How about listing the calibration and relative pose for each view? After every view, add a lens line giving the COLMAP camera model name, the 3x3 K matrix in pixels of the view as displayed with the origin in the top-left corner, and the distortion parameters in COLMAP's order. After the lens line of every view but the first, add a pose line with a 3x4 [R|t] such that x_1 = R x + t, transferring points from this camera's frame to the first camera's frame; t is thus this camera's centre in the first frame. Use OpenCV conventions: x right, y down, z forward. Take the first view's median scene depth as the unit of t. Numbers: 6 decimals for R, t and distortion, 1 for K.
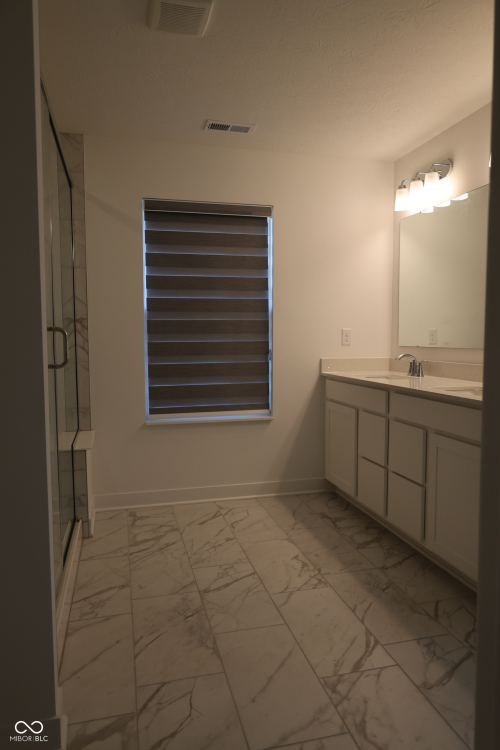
lens RADIAL K [[505.5, 0, 250.0], [0, 505.5, 375.0], [0, 0, 1]] dist [0.100710, 0.000033]
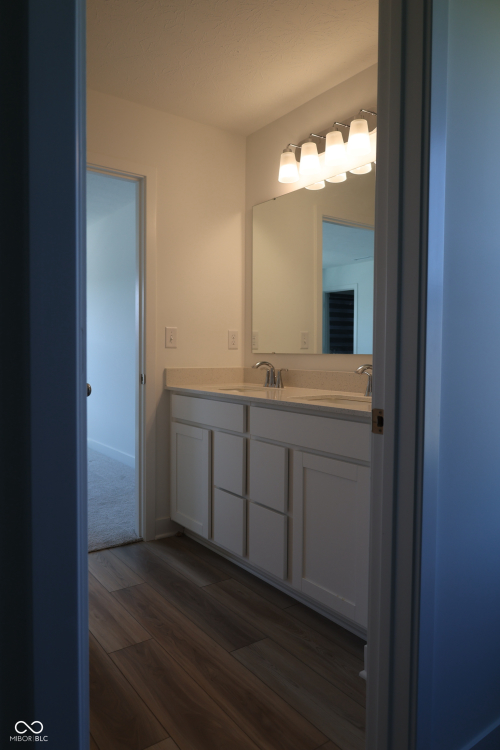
lens RADIAL K [[505.5, 0, 250.0], [0, 505.5, 375.0], [0, 0, 1]] dist [0.100710, 0.000033]
pose [[0.914571, -0.021744, 0.403841, -0.059697], [0.026005, 0.999649, -0.005067, -0.015426], [-0.403589, 0.015136, 0.914815, 0.230308]]
